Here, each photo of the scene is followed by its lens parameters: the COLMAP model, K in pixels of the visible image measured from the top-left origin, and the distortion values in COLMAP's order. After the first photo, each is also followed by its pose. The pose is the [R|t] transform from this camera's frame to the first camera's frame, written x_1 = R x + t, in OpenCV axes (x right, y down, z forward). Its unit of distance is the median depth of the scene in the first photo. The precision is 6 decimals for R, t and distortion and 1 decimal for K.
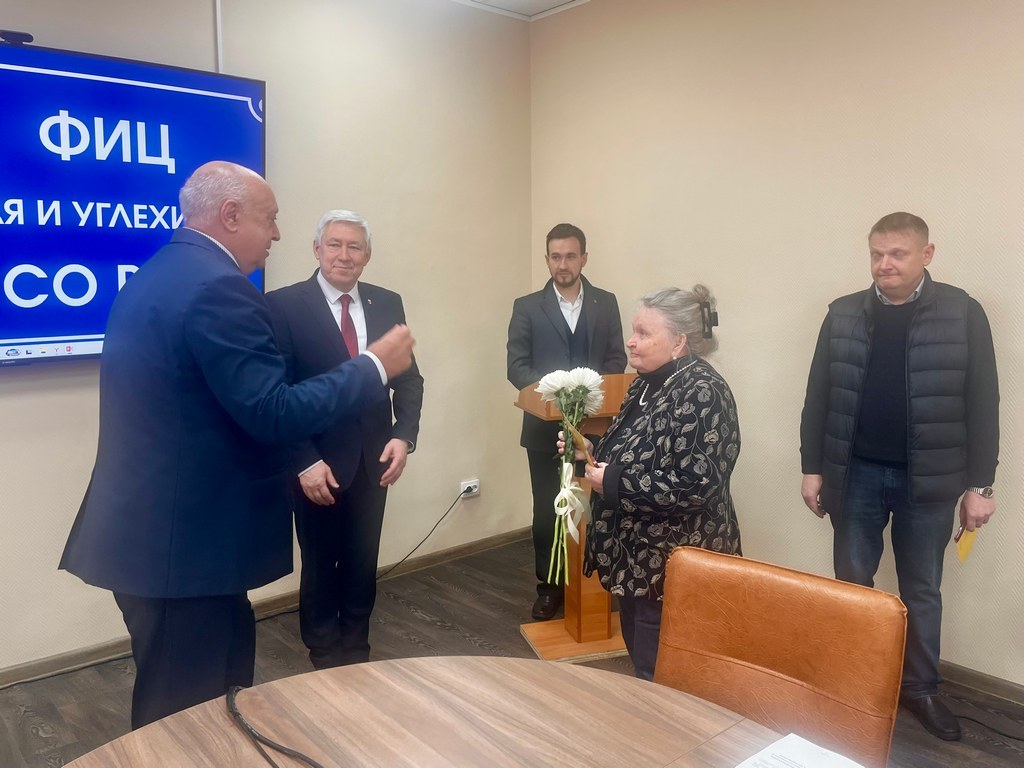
lens RADIAL K [[802.6, 0, 515.7], [0, 802.6, 387.4], [0, 0, 1]] dist [0.066017, -0.097562]
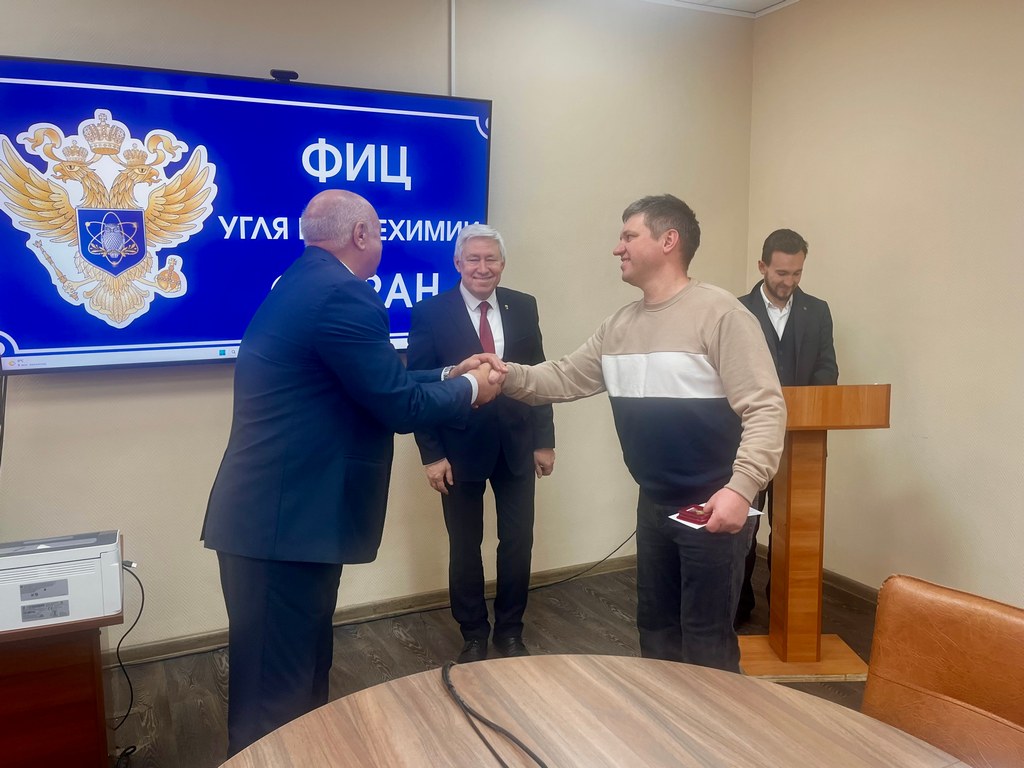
lens RADIAL K [[803.8, 0, 505.1], [0, 803.8, 383.1], [0, 0, 1]] dist [0.060990, -0.089124]
pose [[0.963324, 0.031958, -0.266429, 0.005218], [-0.032558, 0.999467, 0.002167, -0.008581], [0.266357, 0.006587, 0.963852, -0.026054]]
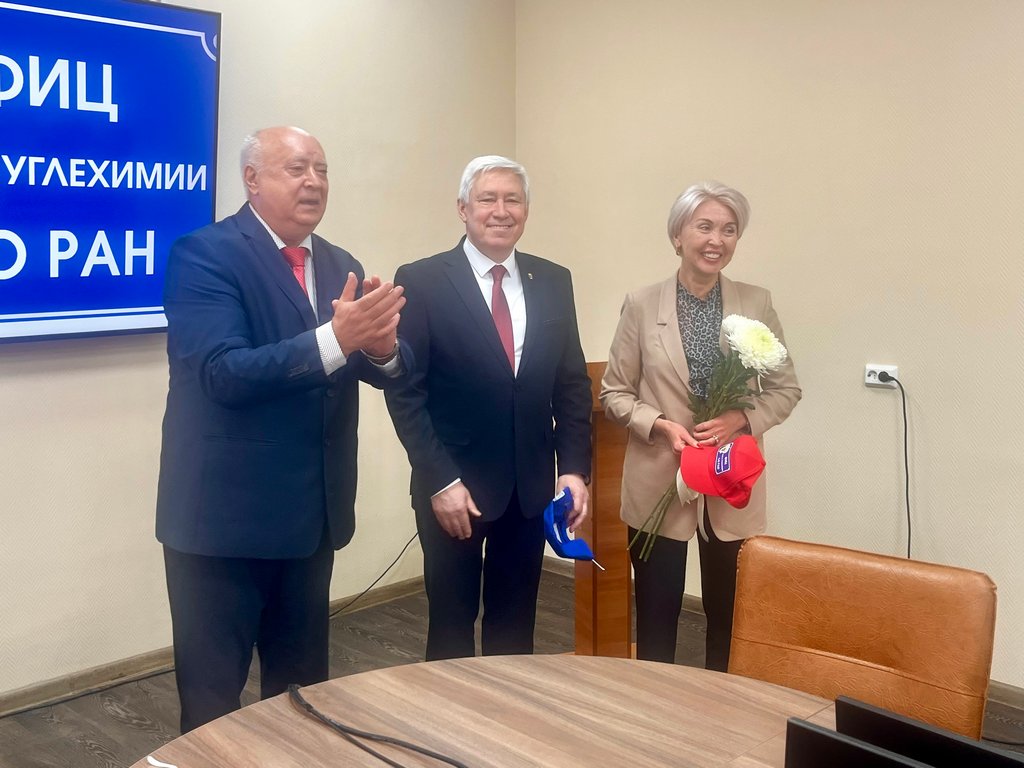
lens RADIAL K [[1062.6, 0, 496.6], [0, 1062.6, 371.5], [0, 0, 1]] dist [0.008403, 0.019936]
pose [[0.998591, -0.003398, 0.052964, -0.095147], [0.004279, 0.999854, -0.016519, 0.016107], [-0.052900, 0.016722, 0.998460, -0.130816]]
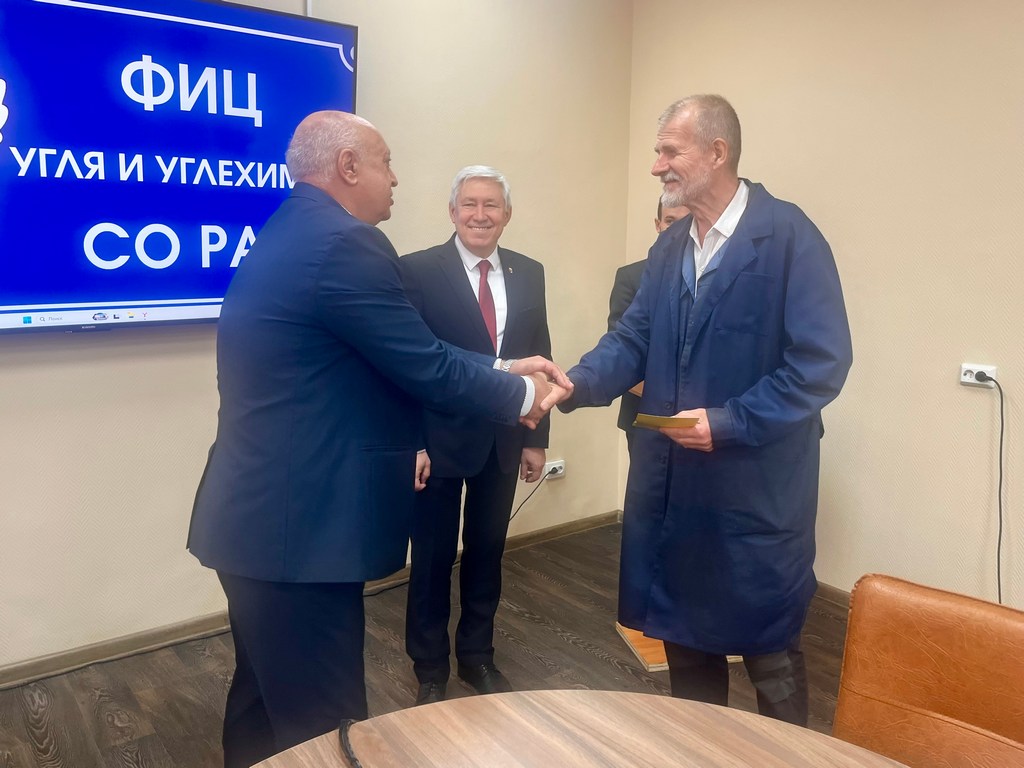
lens RADIAL K [[804.2, 0, 516.0], [0, 804.2, 383.4], [0, 0, 1]] dist [0.065493, -0.088073]
pose [[0.997306, 0.026213, -0.068517, -0.064247], [-0.023899, 0.999123, 0.034372, -0.010209], [0.069358, -0.032642, 0.997058, 0.091921]]
